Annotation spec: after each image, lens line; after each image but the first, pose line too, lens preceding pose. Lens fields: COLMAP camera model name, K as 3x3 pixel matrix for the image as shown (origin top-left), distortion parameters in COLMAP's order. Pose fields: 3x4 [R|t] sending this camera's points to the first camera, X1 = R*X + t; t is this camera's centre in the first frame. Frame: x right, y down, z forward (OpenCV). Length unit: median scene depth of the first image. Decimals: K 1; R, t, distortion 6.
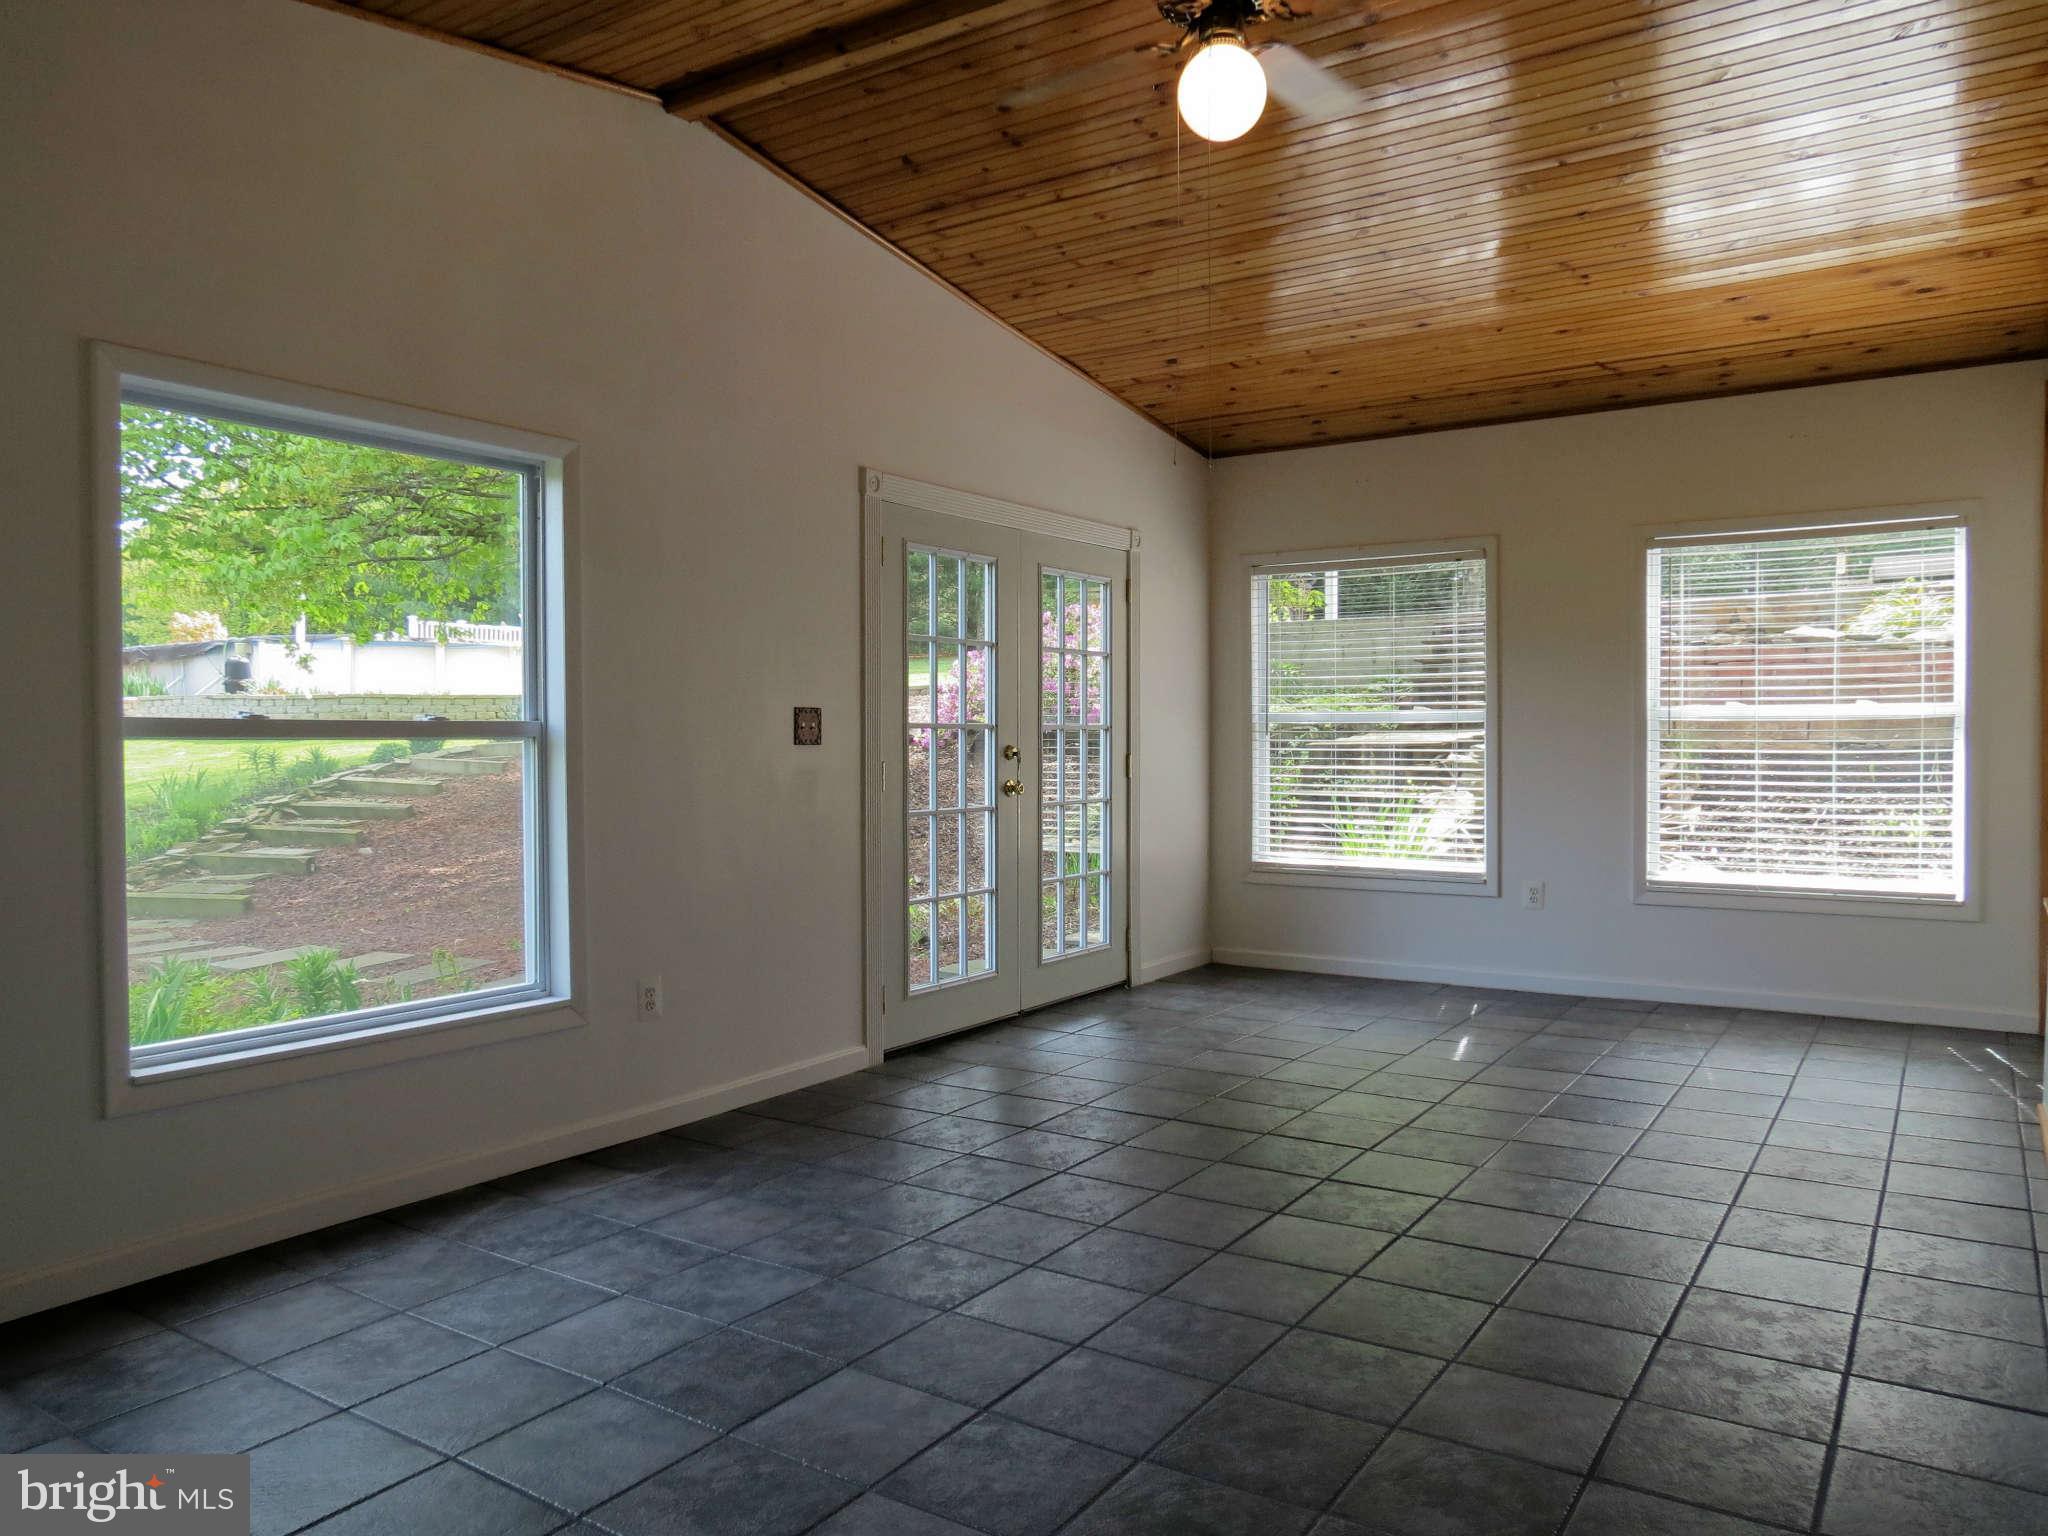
lens RADIAL K [[1421.3, 0, 1035.7], [0, 1421.3, 766.5], [0, 0, 1]] dist [-0.032878, 0.016245]
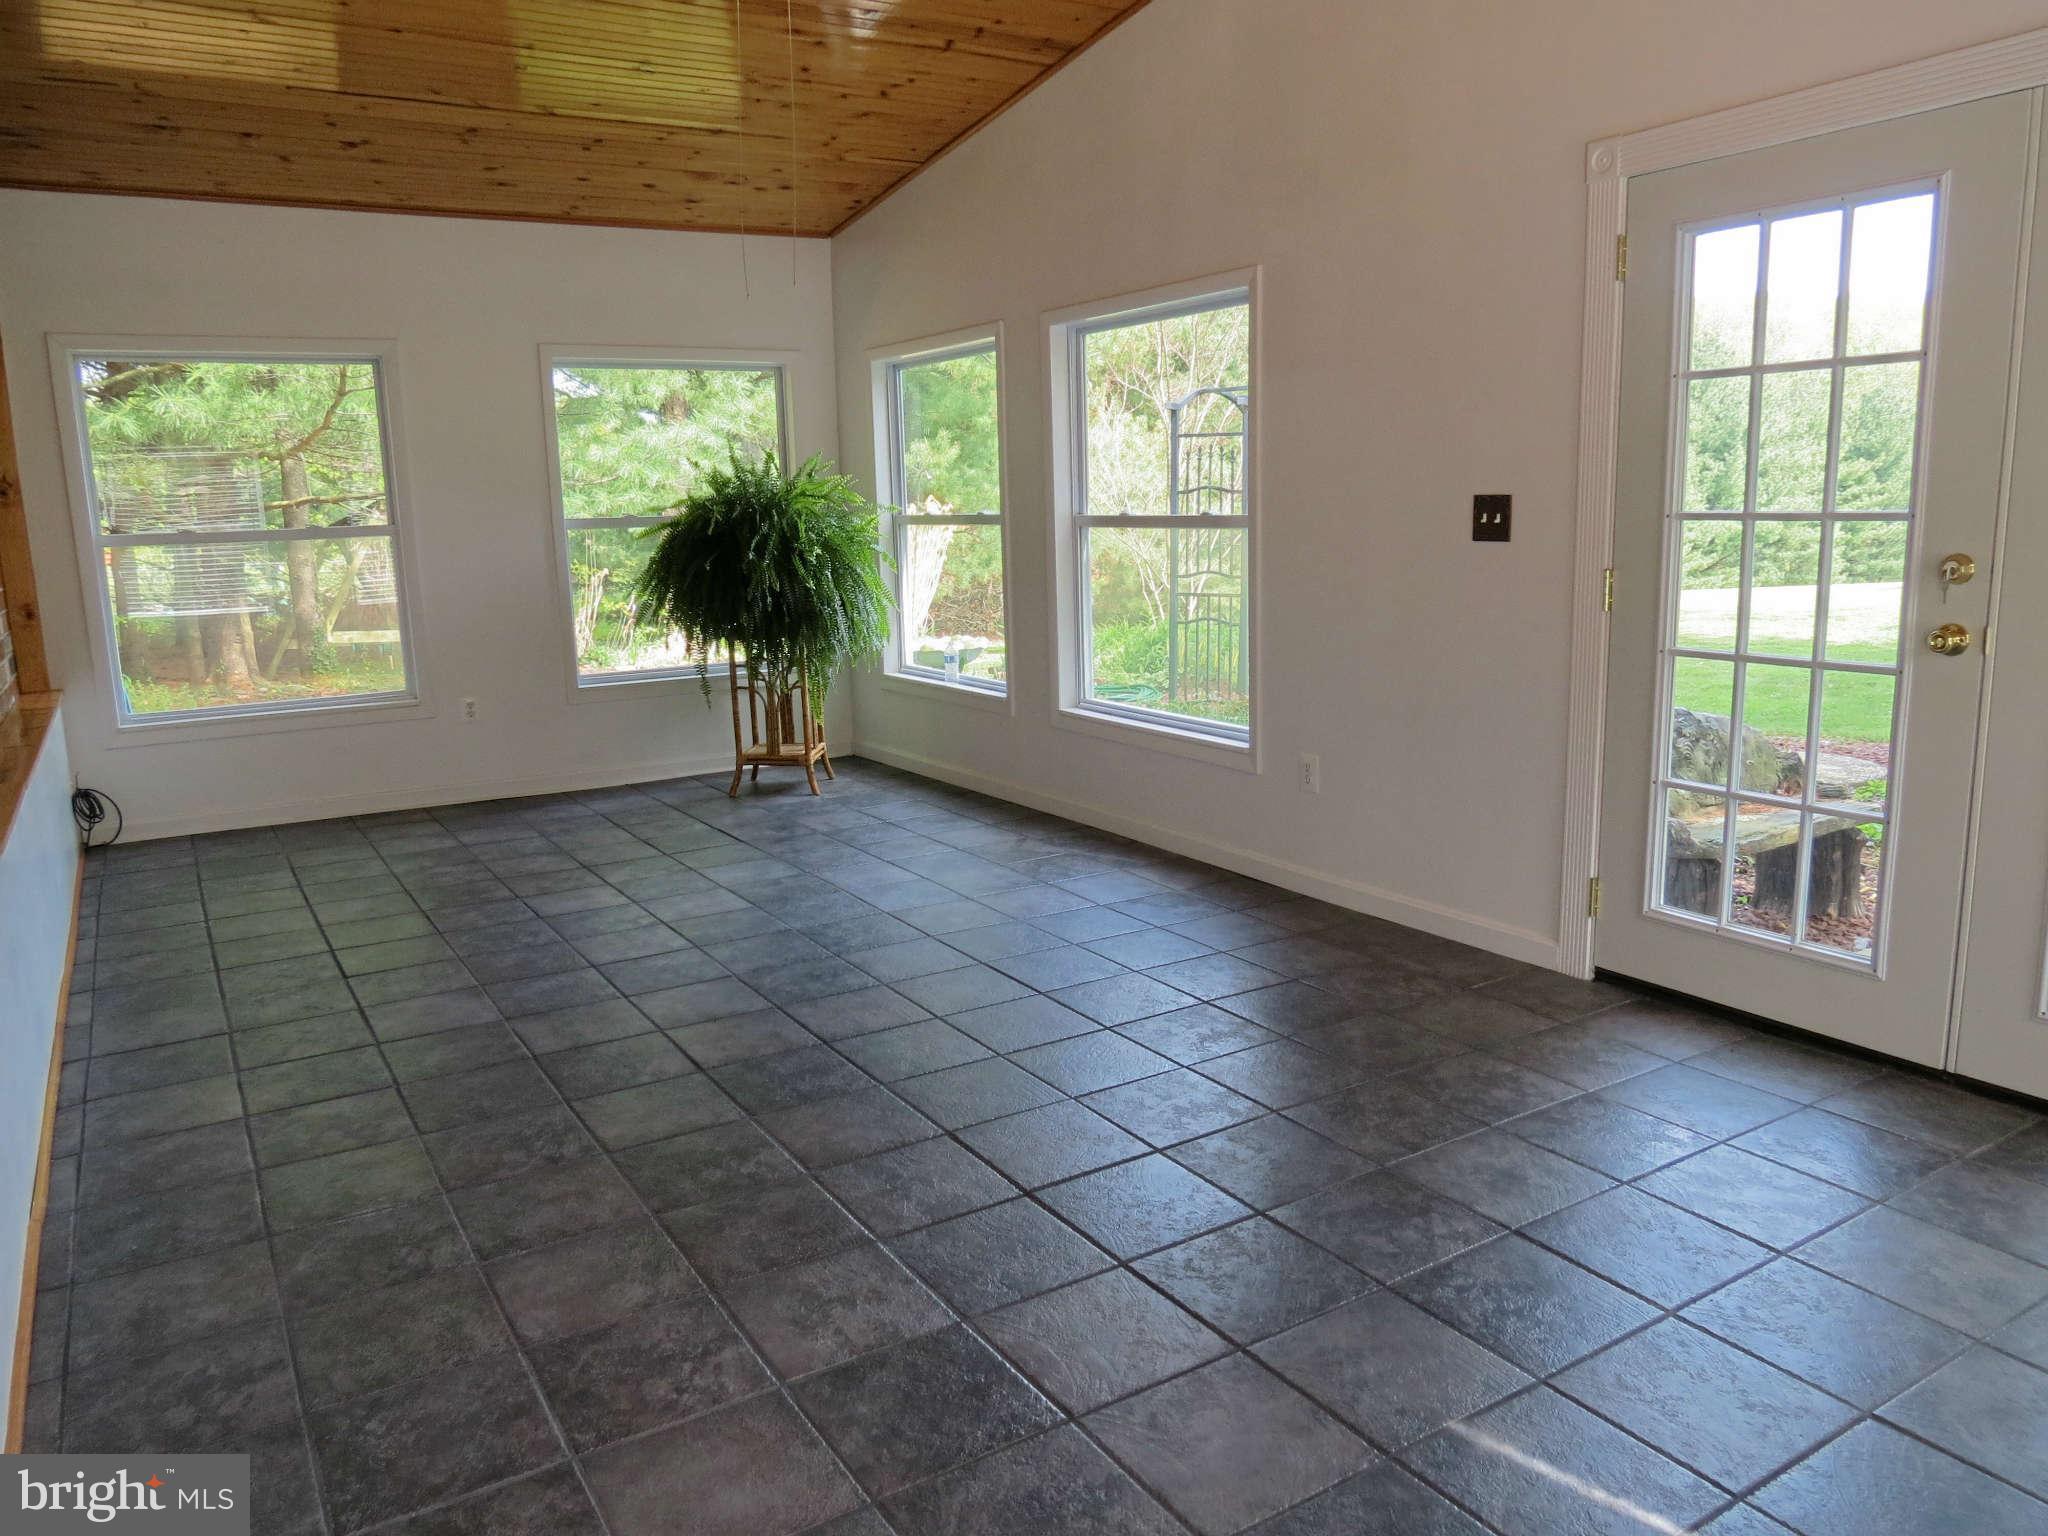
lens RADIAL K [[1421.3, 0, 1030.9], [0, 1421.3, 761.4], [0, 0, 1]] dist [-0.032878, 0.016245]
pose [[-0.413165, 0.175736, -0.893539, 0.908893], [0.010350, 0.982046, 0.188358, -0.063200], [0.910598, 0.068575, -0.407566, 1.430648]]
